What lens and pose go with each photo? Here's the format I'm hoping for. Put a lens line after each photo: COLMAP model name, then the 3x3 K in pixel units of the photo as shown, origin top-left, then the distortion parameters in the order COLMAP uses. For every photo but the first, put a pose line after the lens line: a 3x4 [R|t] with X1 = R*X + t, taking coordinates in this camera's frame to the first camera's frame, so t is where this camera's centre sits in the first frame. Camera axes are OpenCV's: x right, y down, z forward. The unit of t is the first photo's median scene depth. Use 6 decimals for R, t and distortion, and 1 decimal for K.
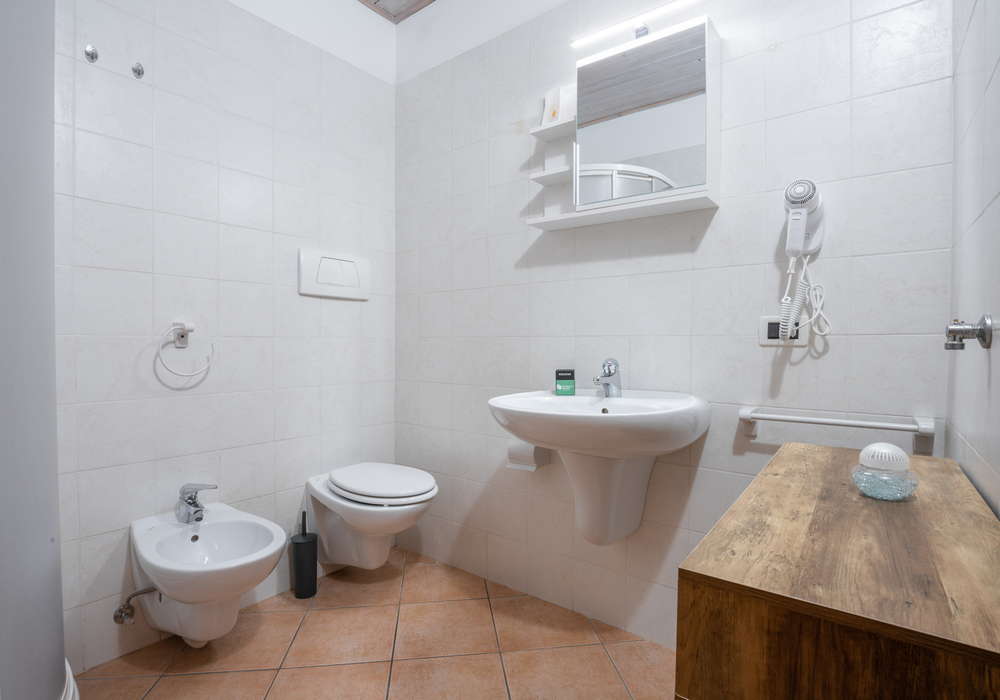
lens RADIAL K [[488.5, 0, 496.6], [0, 488.5, 354.4], [0, 0, 1]] dist [-0.035420, 0.006755]
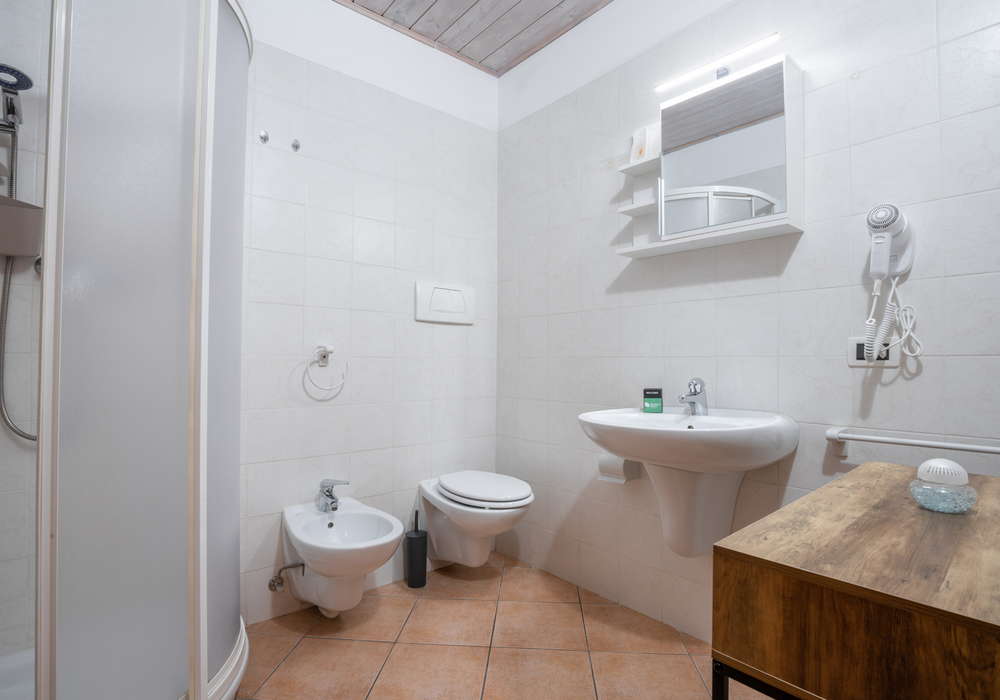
lens RADIAL K [[488.5, 0, 495.0], [0, 488.5, 353.9], [0, 0, 1]] dist [-0.035420, 0.006755]
pose [[0.977779, -0.001497, -0.209632, 0.028997], [-0.007019, 0.999180, -0.039876, 0.000708], [0.209520, 0.040461, 0.976967, -0.119485]]
